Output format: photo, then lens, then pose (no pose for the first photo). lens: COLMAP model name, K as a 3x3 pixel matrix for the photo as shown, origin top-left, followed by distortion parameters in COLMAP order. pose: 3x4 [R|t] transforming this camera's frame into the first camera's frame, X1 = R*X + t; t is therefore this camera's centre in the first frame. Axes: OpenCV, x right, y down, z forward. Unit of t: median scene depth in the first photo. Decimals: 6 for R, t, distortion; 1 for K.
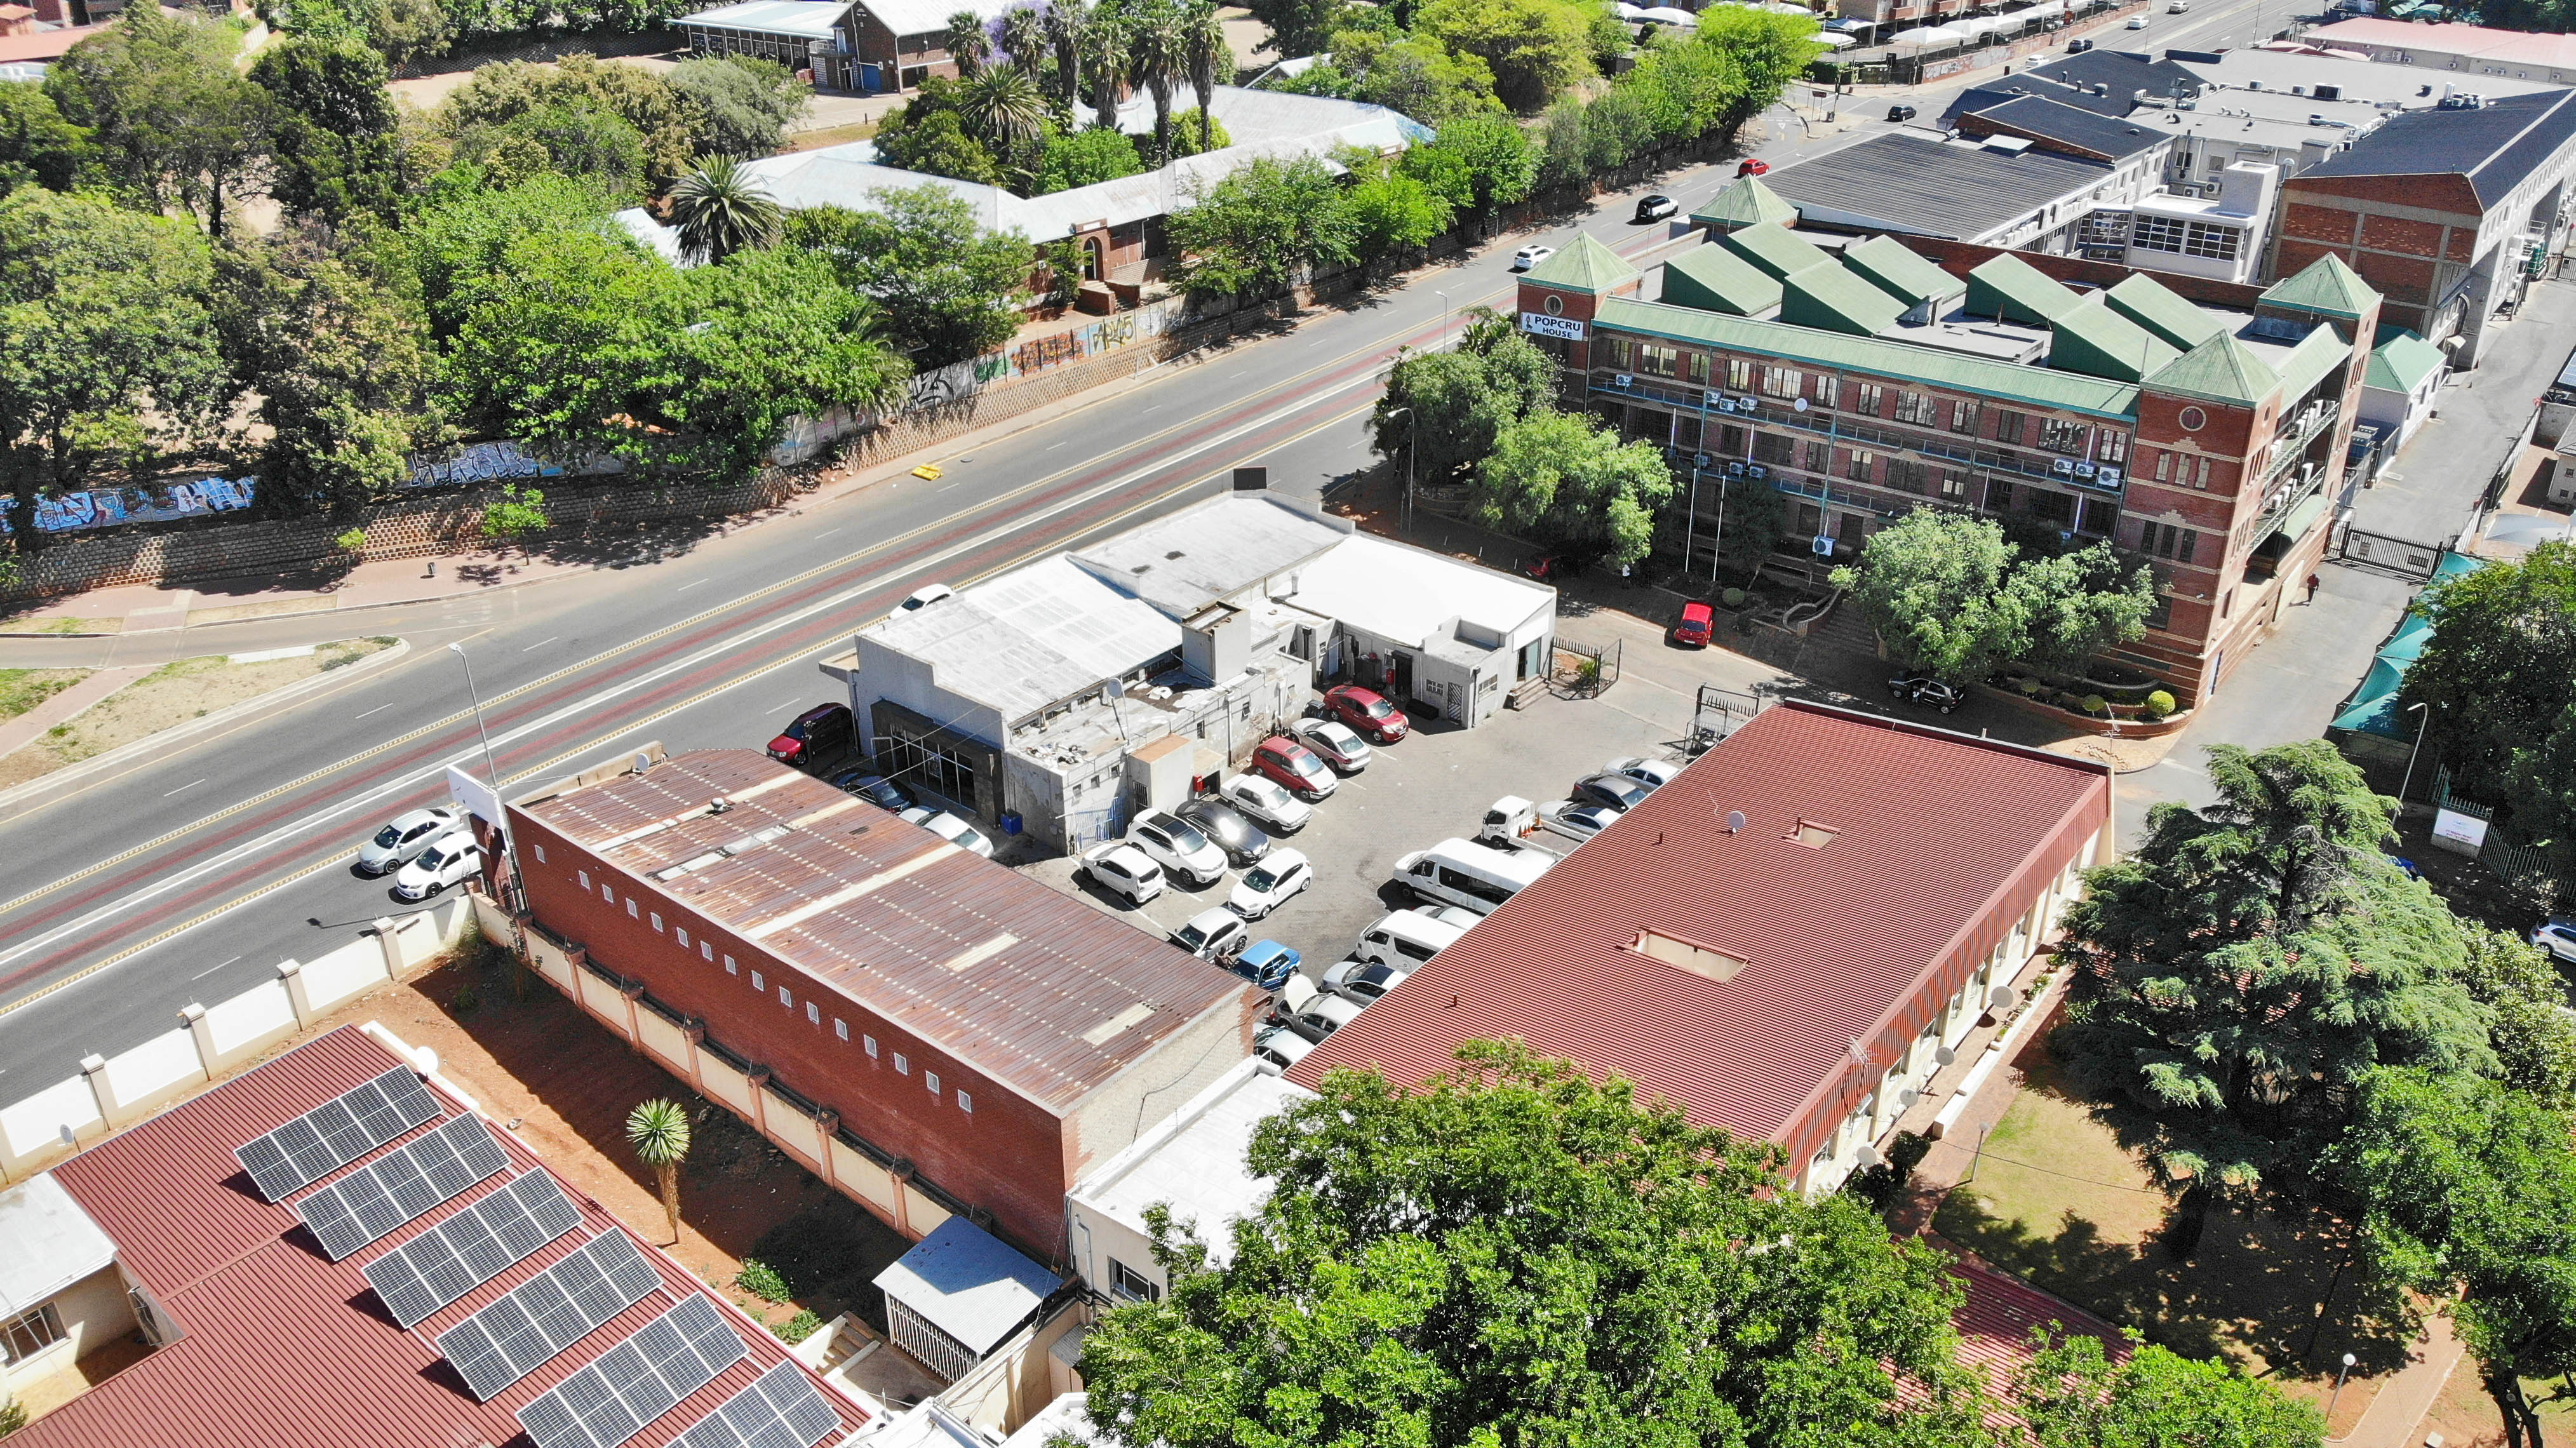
lens RADIAL K [[1985.9, 0, 1227.5], [0, 1985.9, 739.0], [0, 0, 1]] dist [0.028465, -0.145844]
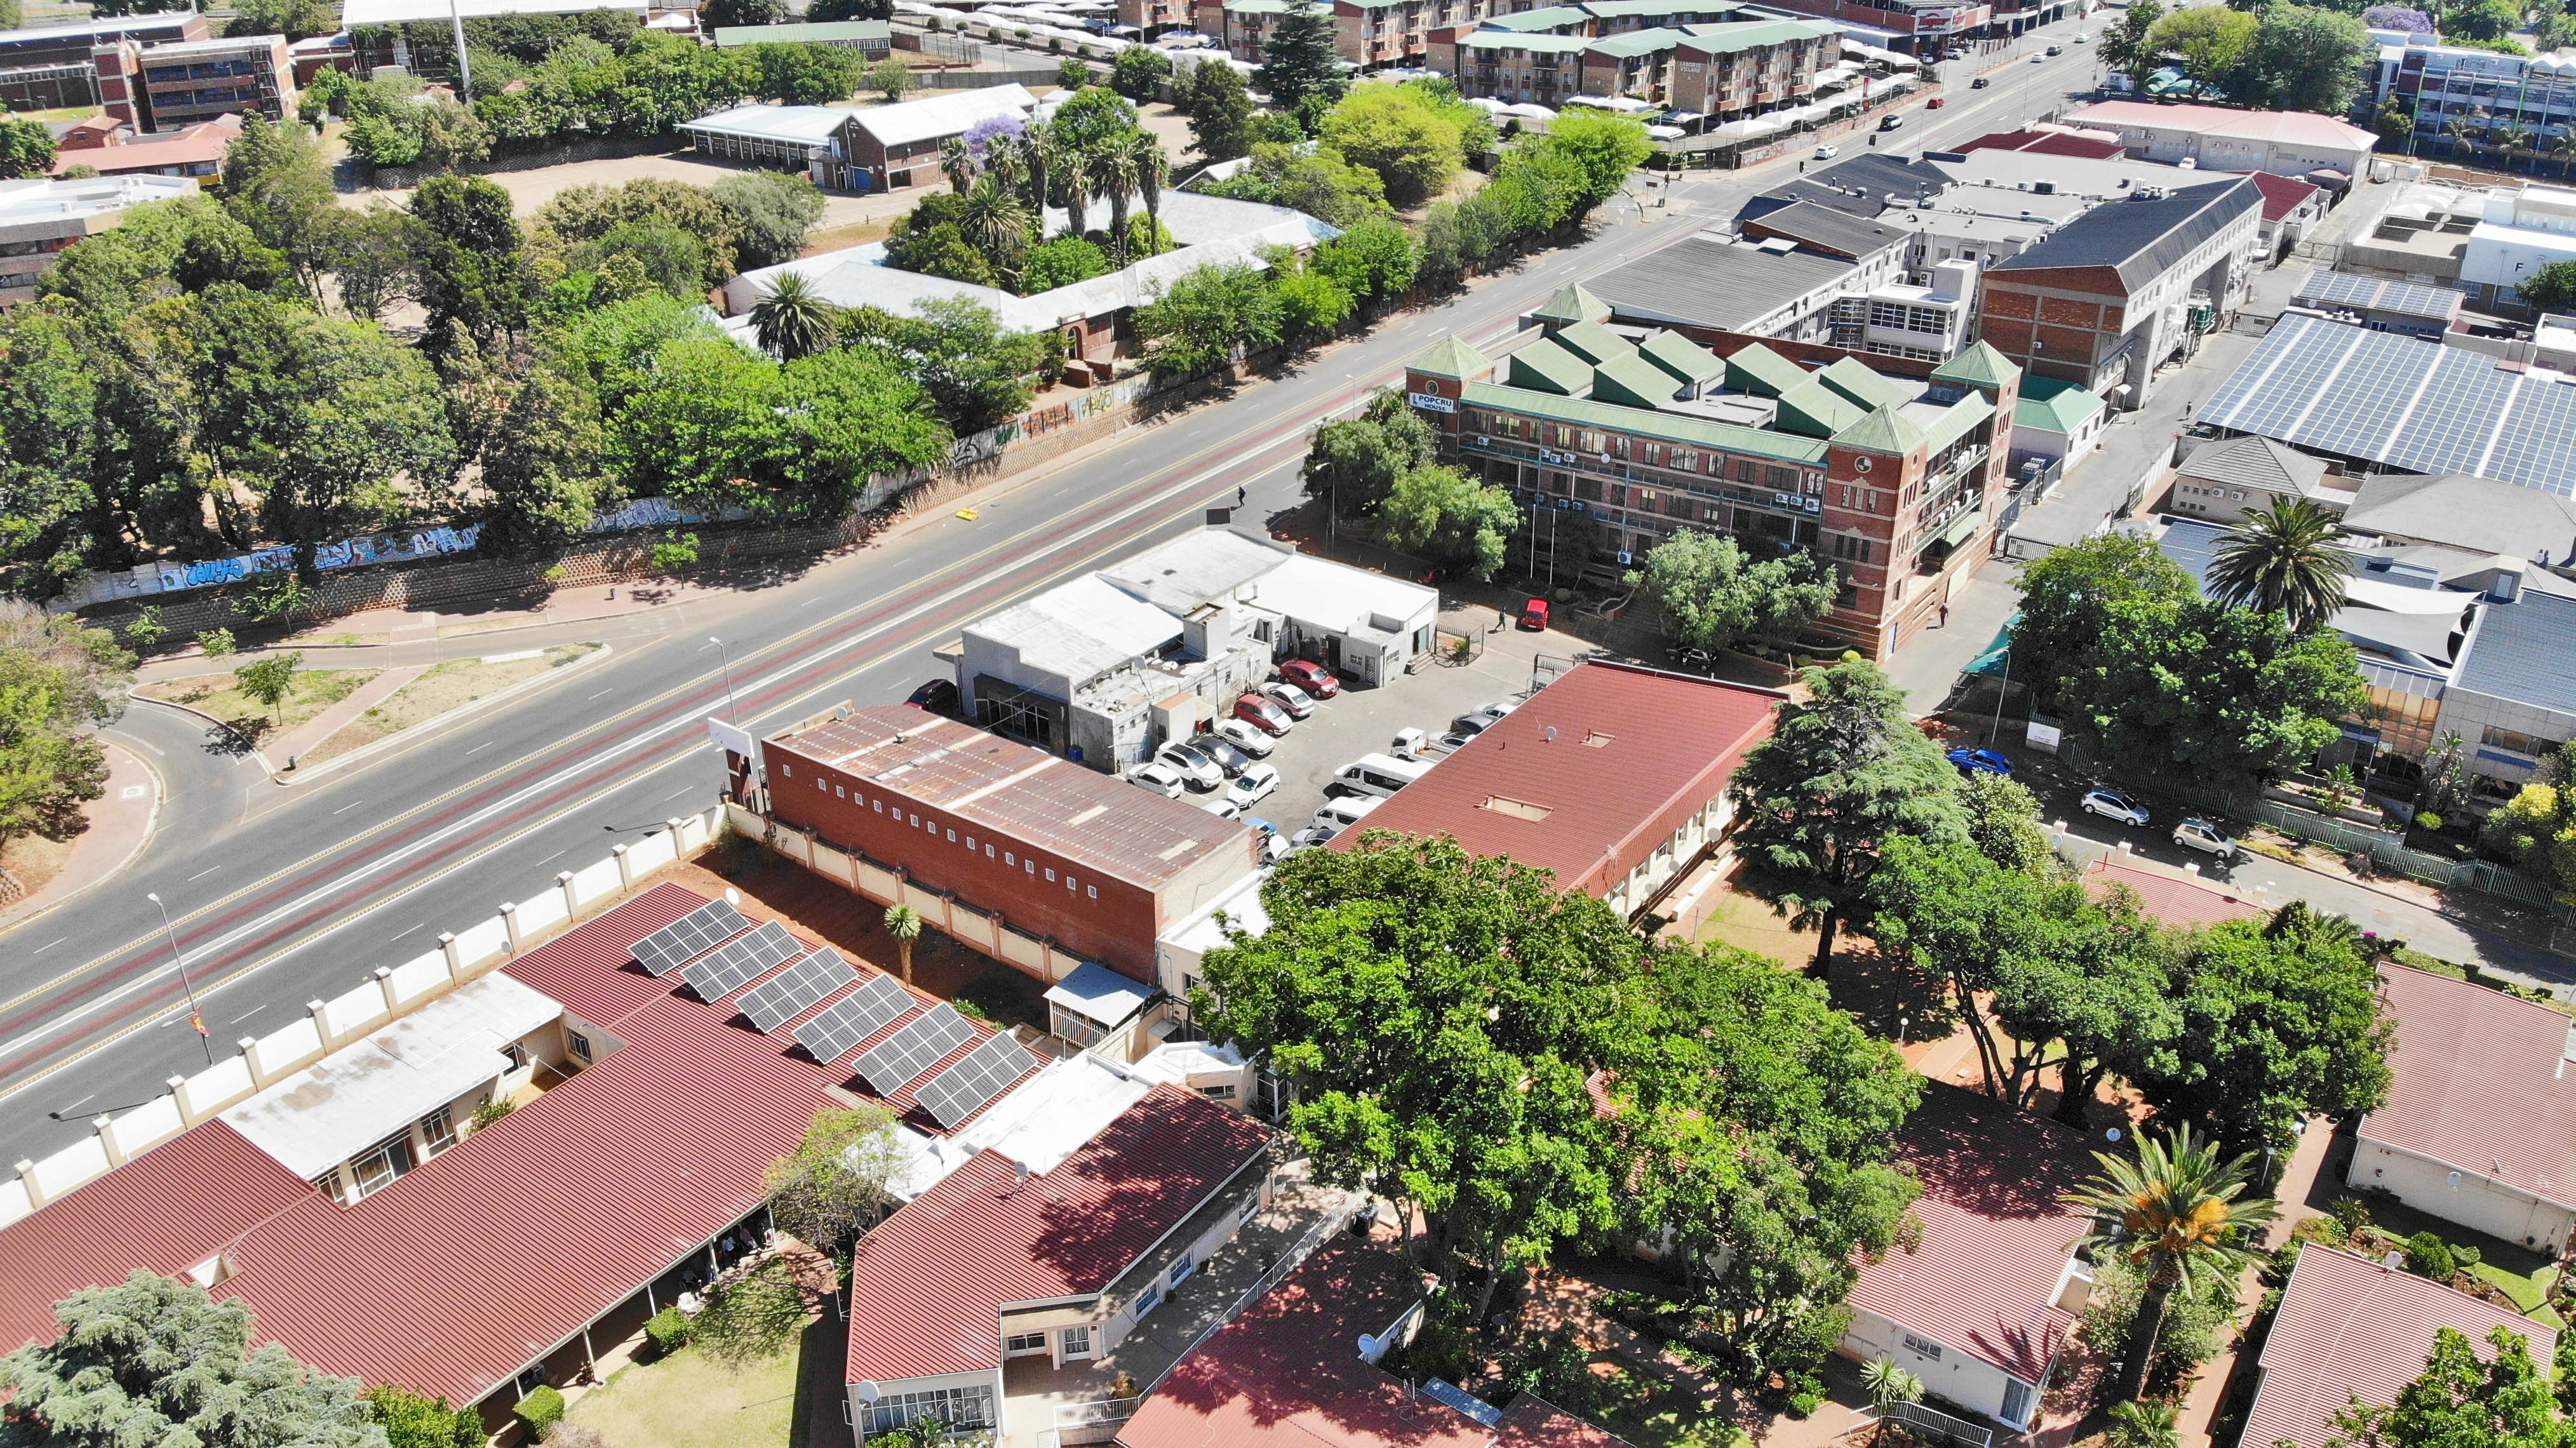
lens RADIAL K [[1985.9, 0, 1261.9], [0, 1985.9, 734.7], [0, 0, 1]] dist [0.028465, -0.145844]
pose [[0.997643, -0.024667, 0.064028, -0.051954], [0.025532, 0.999593, -0.012719, 0.040902], [-0.063688, 0.014324, 0.997867, -0.394988]]
